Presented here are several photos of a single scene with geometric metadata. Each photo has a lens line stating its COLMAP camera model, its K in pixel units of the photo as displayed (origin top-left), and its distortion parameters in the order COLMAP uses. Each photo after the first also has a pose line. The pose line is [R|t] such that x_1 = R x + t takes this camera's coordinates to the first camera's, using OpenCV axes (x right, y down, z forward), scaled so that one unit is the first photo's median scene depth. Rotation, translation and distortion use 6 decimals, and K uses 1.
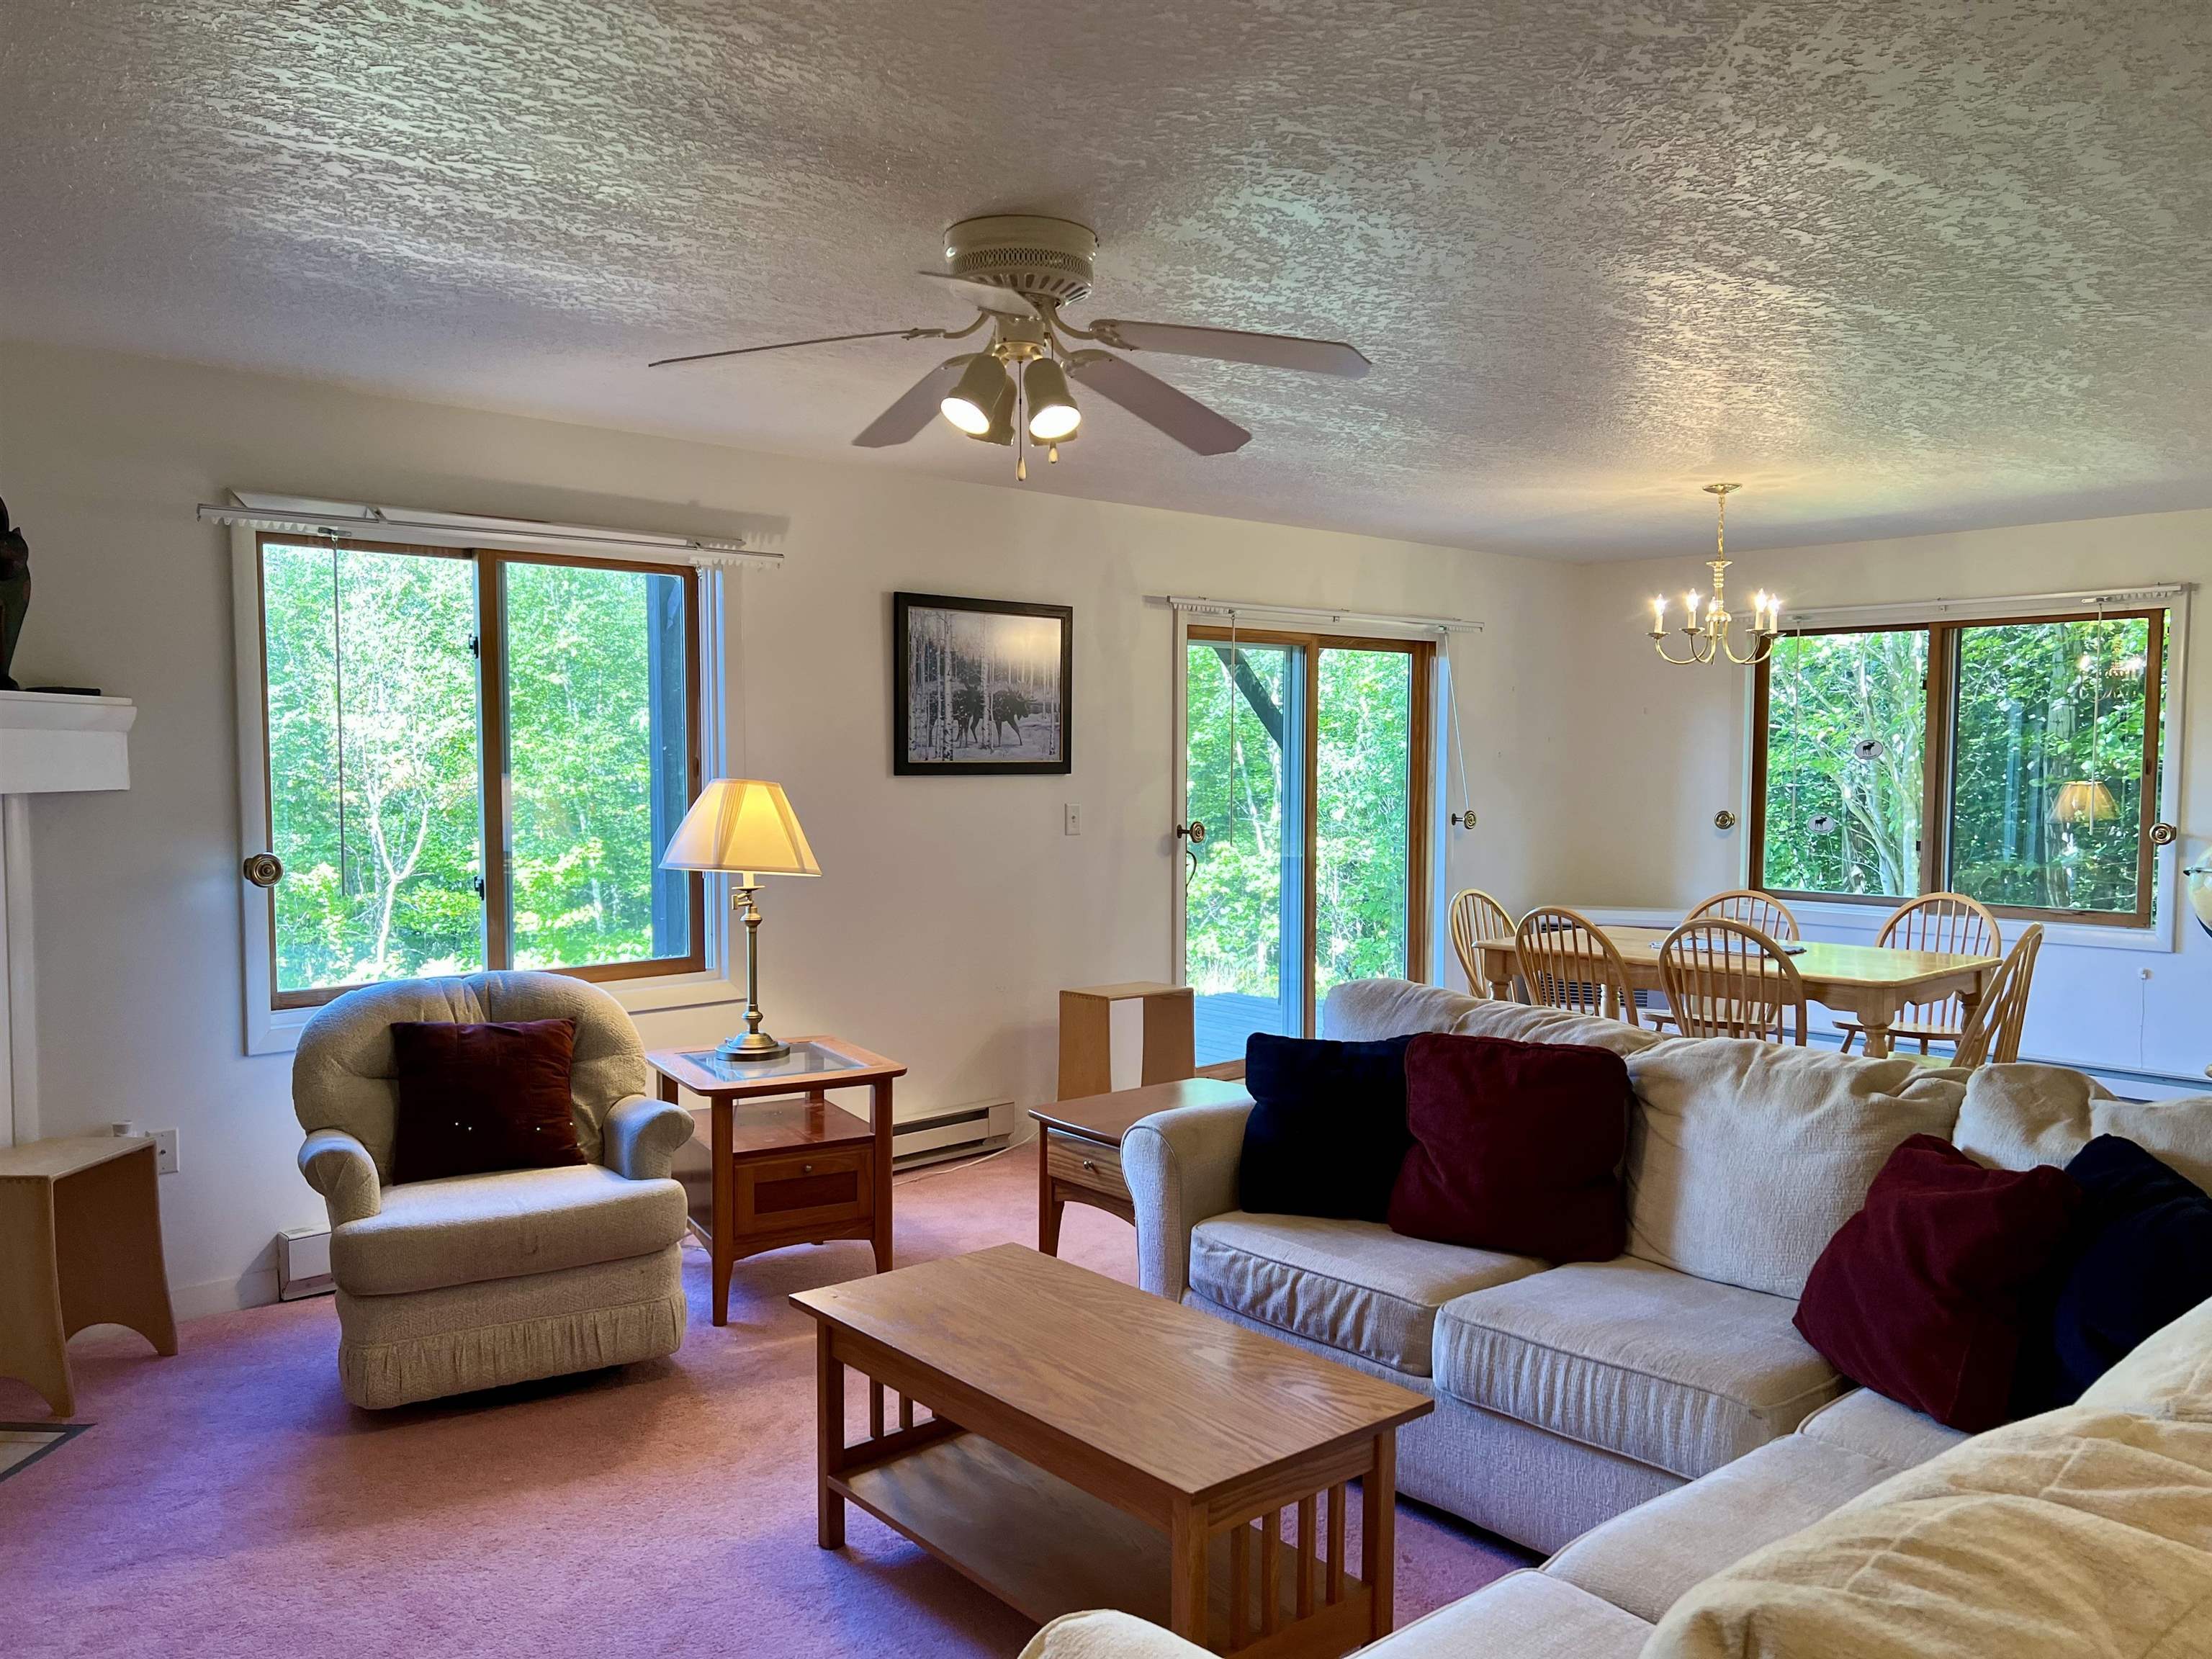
lens RADIAL K [[1647.9, 0, 1127.9], [0, 1647.9, 849.2], [0, 0, 1]] dist [0.061273, -0.069088]
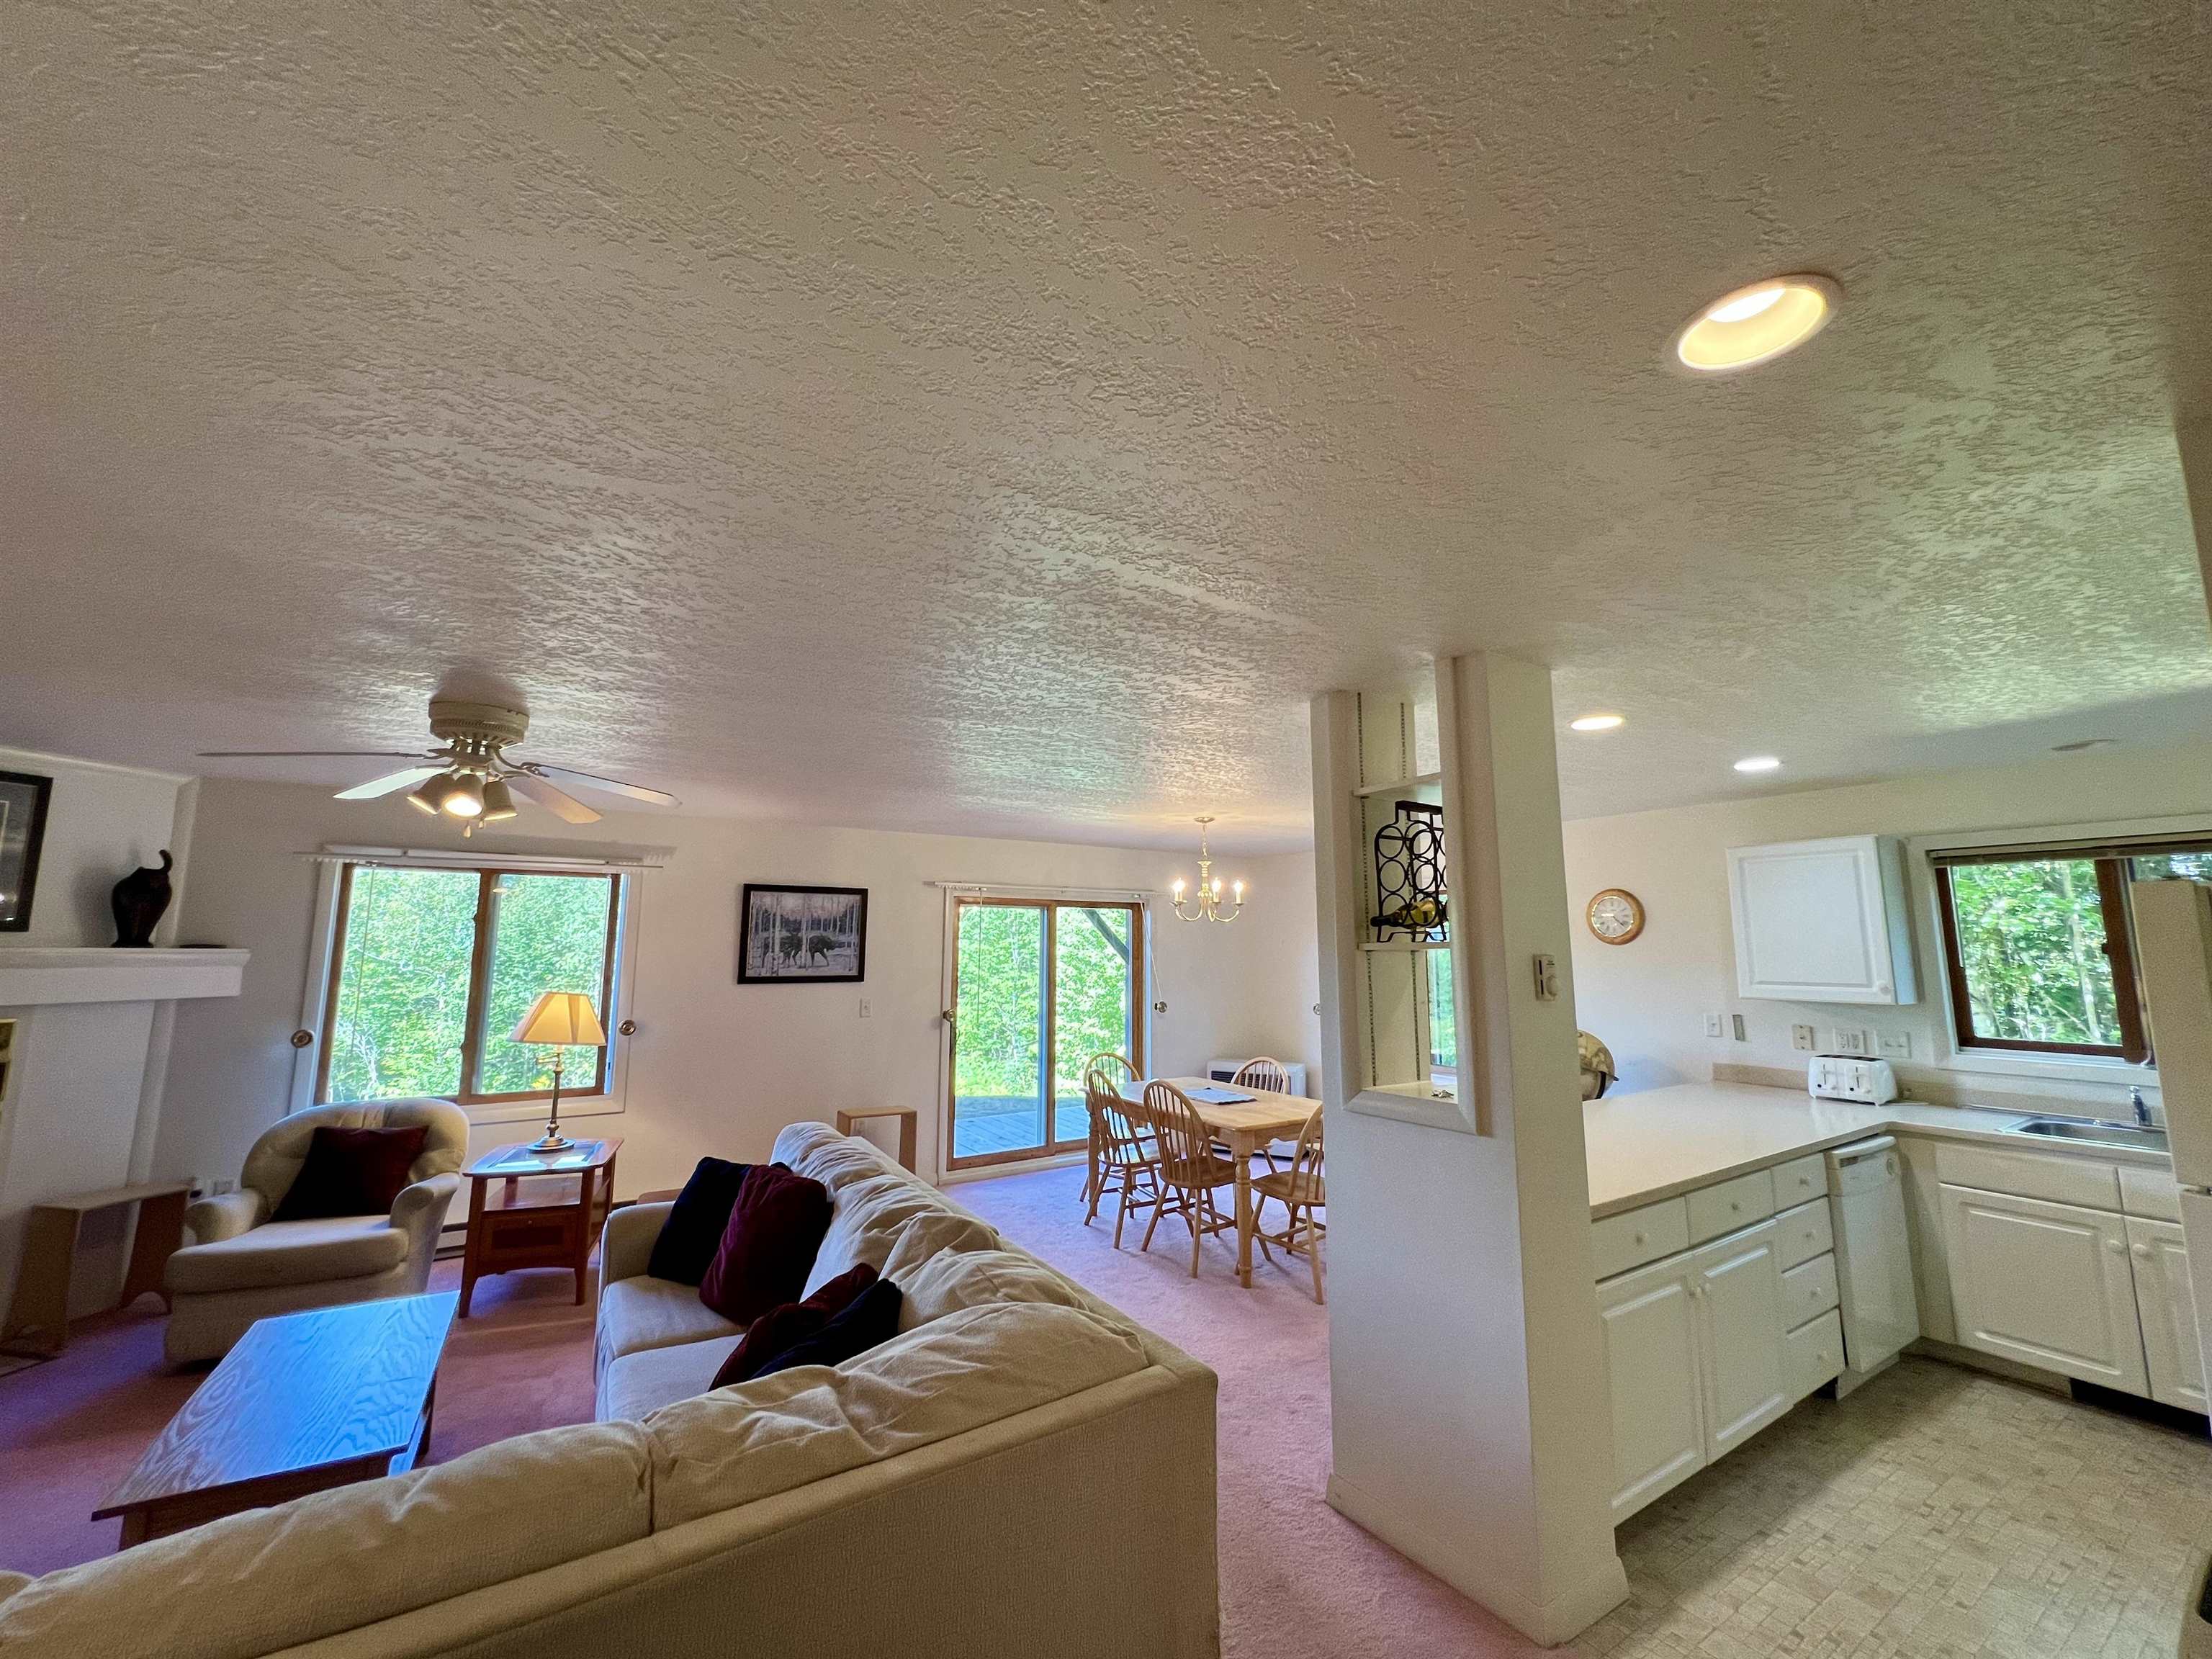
lens RADIAL K [[879.9, 0, 1101.1], [0, 879.9, 826.5], [0, 0, 1]] dist [0.000391, -0.000093]
pose [[0.984194, -0.021662, -0.175763, 0.589276], [-0.013201, 0.980755, -0.194794, -0.043228], [0.176600, 0.194035, 0.964968, 0.144274]]
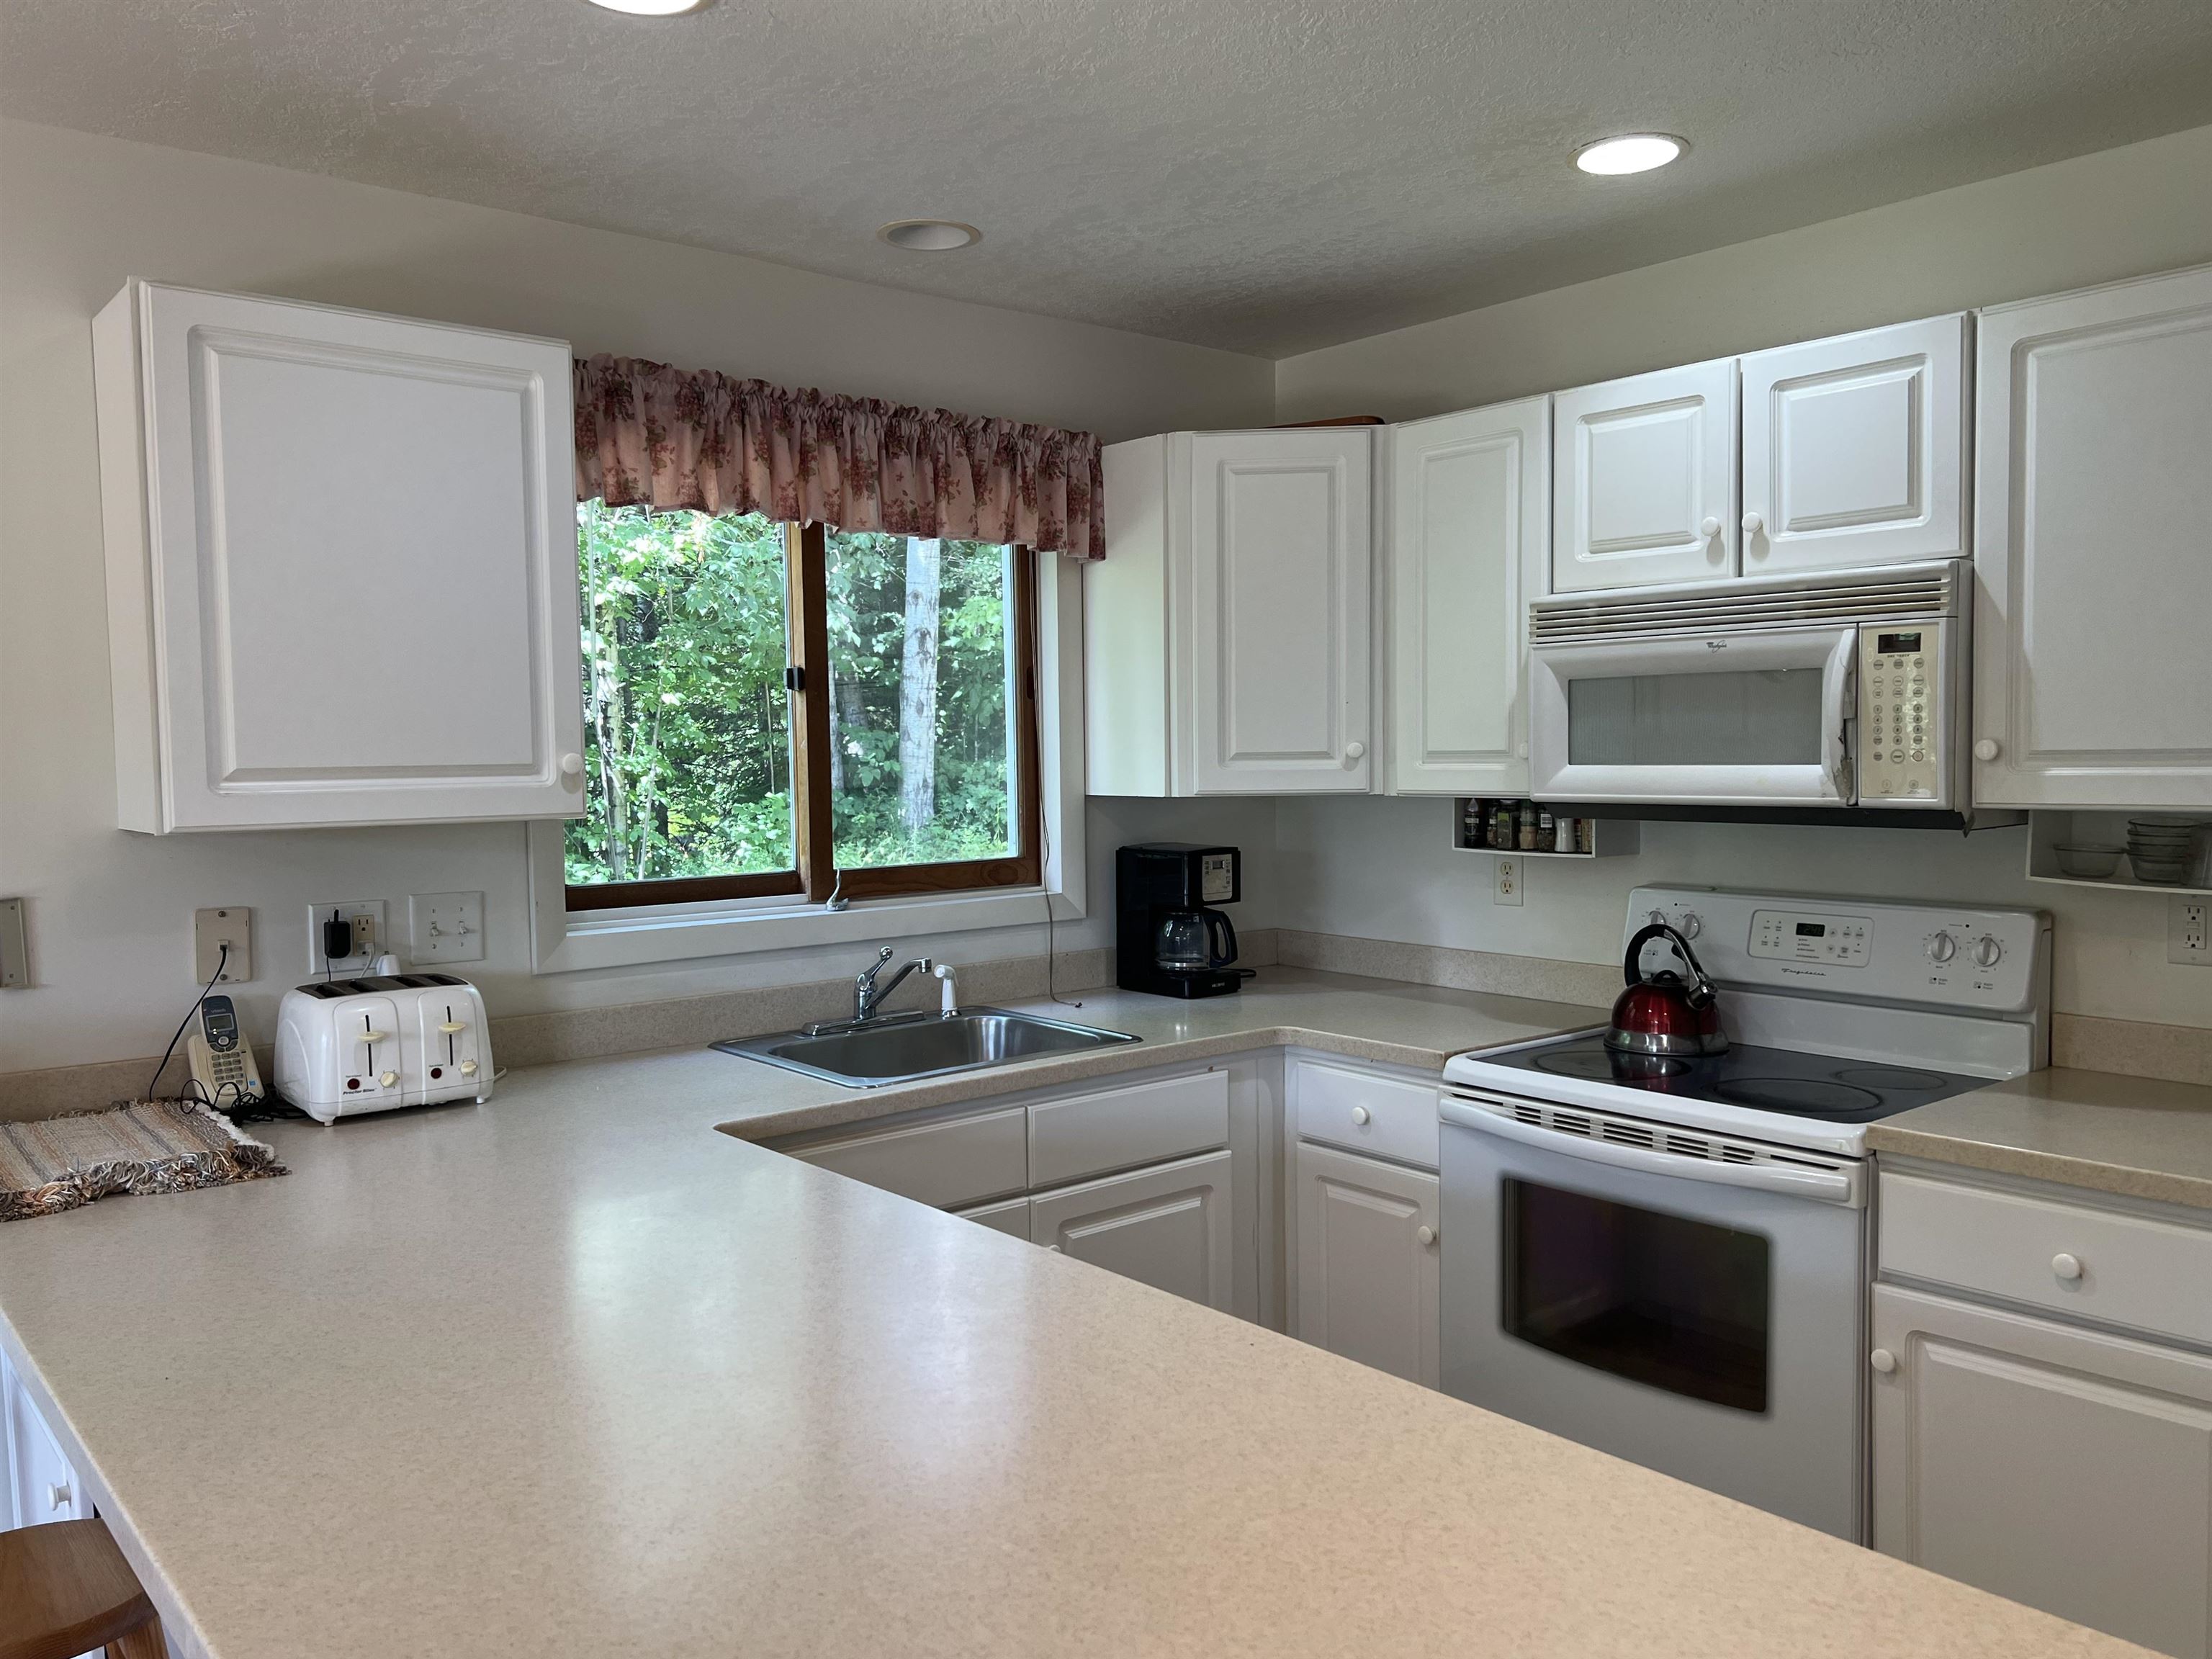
lens RADIAL K [[1694.9, 0, 1106.0], [0, 1694.9, 829.5], [0, 0, 1]] dist [0.118855, -0.234254]
pose [[0.023188, -0.054757, 0.998230, 0.591698], [0.063989, 0.996533, 0.053178, -0.068992], [-0.997681, 0.062643, 0.026611, 1.025244]]
